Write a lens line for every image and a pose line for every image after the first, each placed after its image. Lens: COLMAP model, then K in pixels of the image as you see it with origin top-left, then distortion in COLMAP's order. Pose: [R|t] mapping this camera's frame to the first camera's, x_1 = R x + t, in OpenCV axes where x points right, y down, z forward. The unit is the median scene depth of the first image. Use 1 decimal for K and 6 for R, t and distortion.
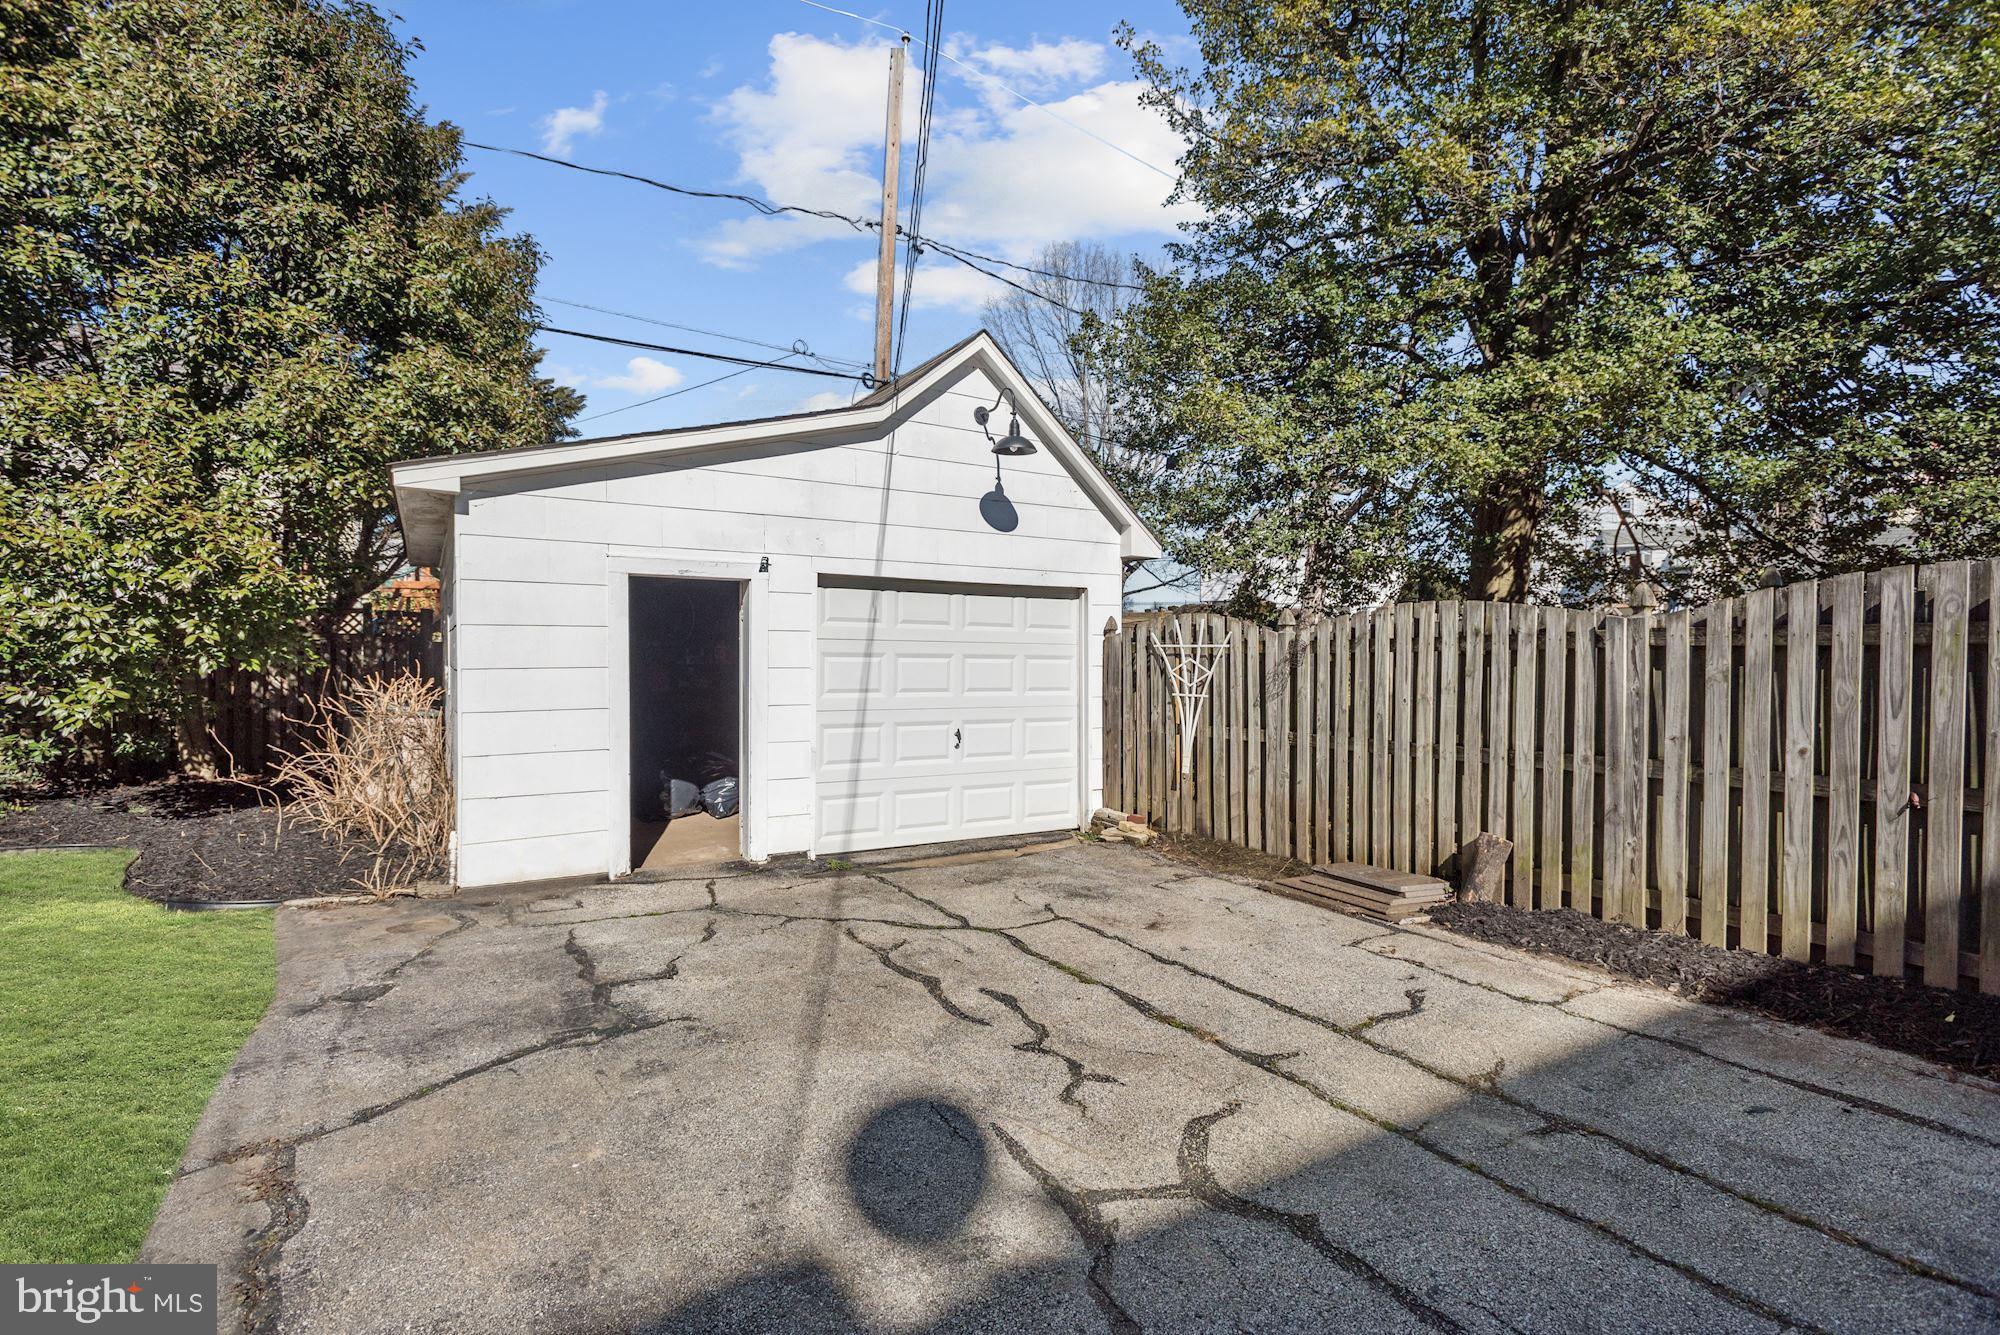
lens RADIAL K [[955.6, 0, 994.4], [0, 955.6, 669.3], [0, 0, 1]] dist [-0.056072, 0.024842]
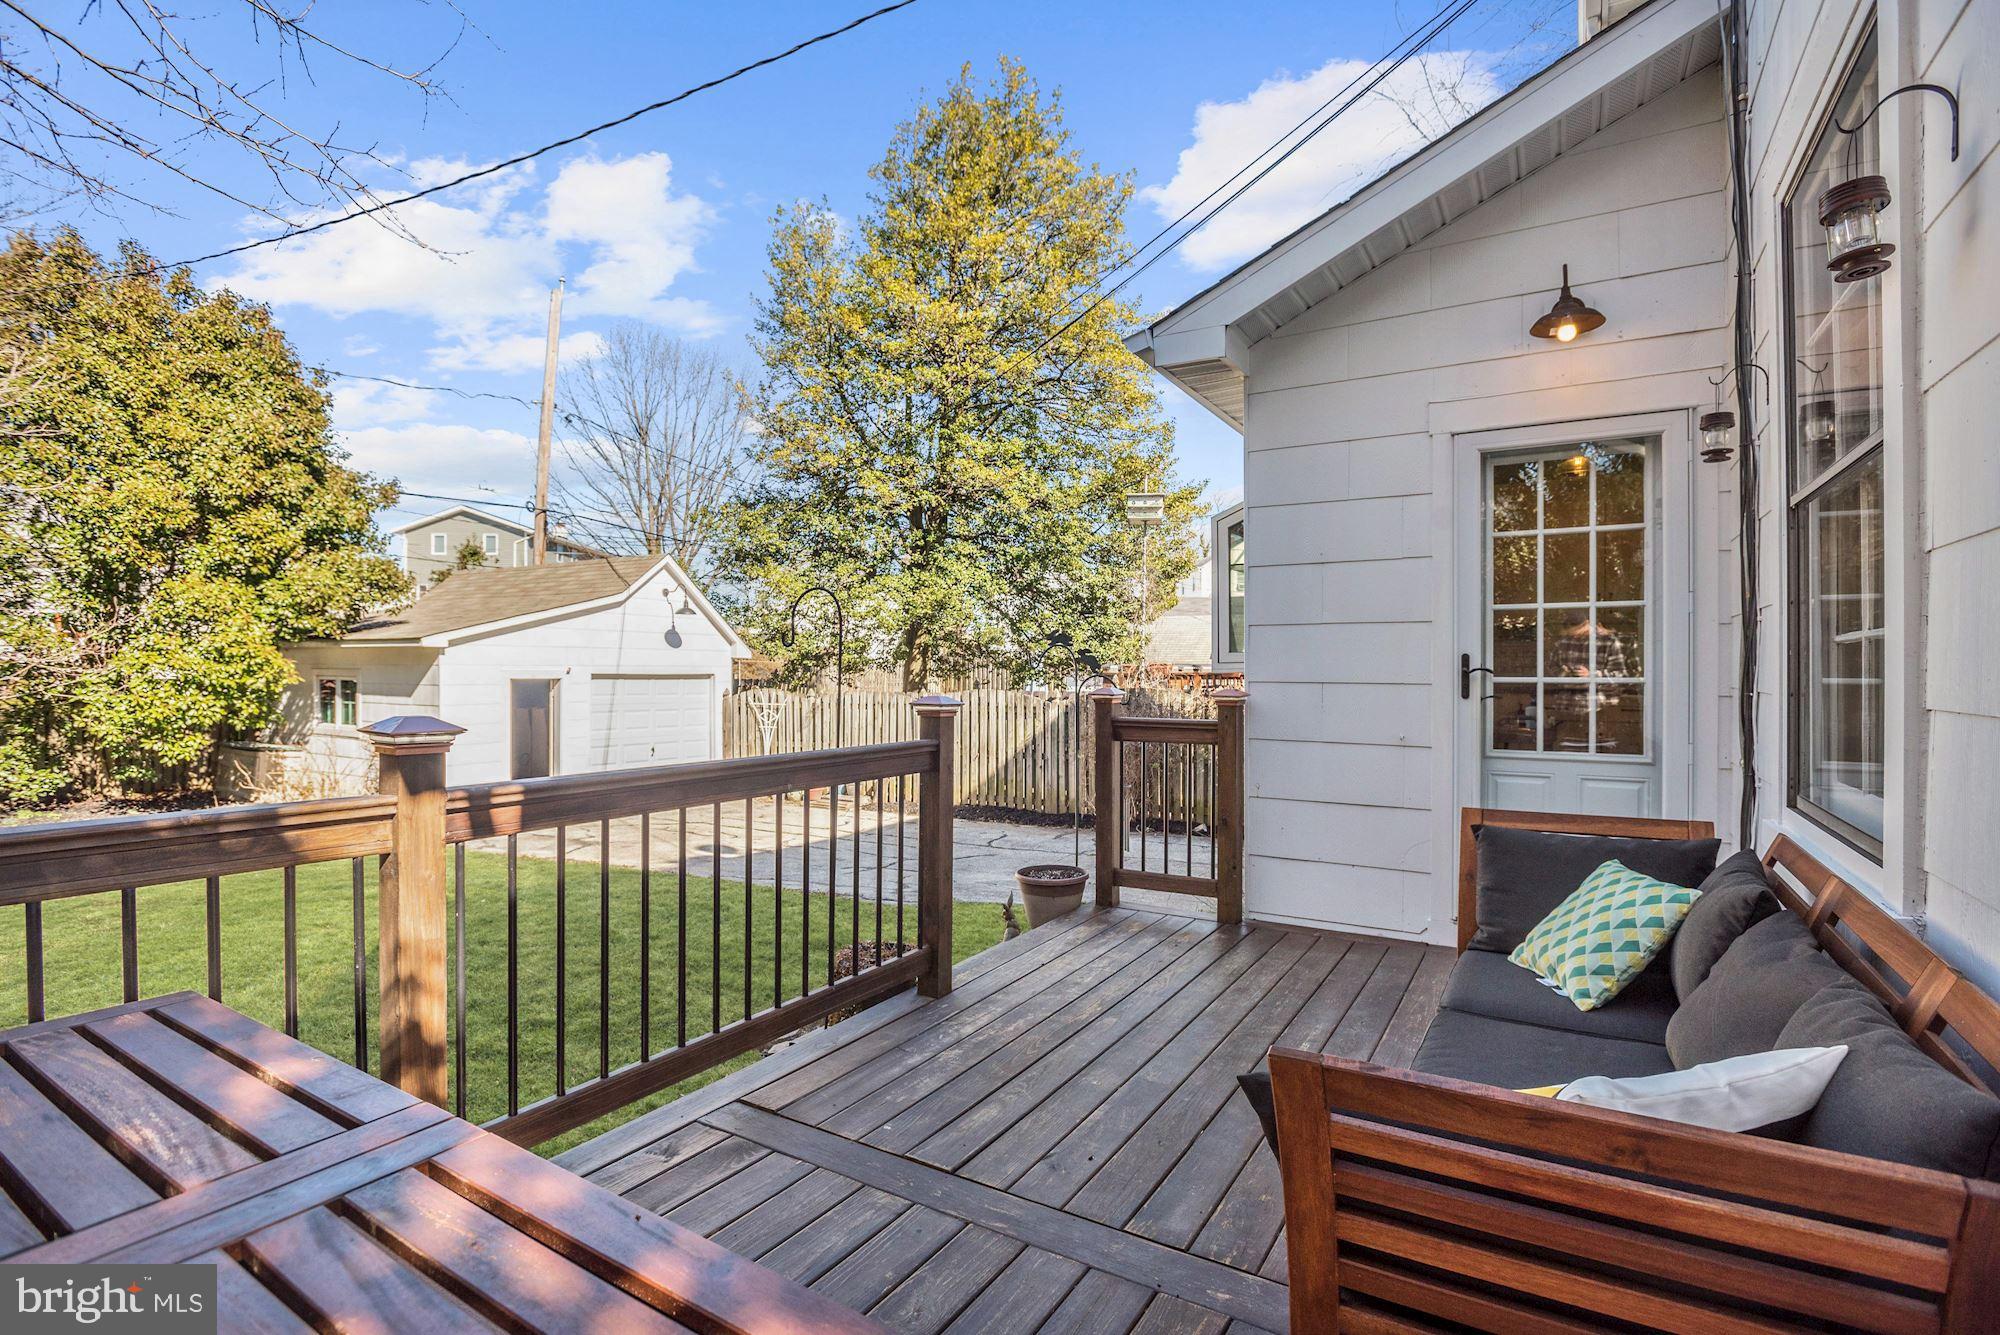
lens RADIAL K [[947.0, 0, 1000.0], [0, 947.0, 667.5], [0, 0, 1]] dist [-0.001479, -0.000161]
pose [[0.883115, 0.002566, 0.469150, -0.347844], [0.003999, 0.999908, -0.012997, -0.078608], [-0.469140, 0.013354, 0.883023, -1.185245]]
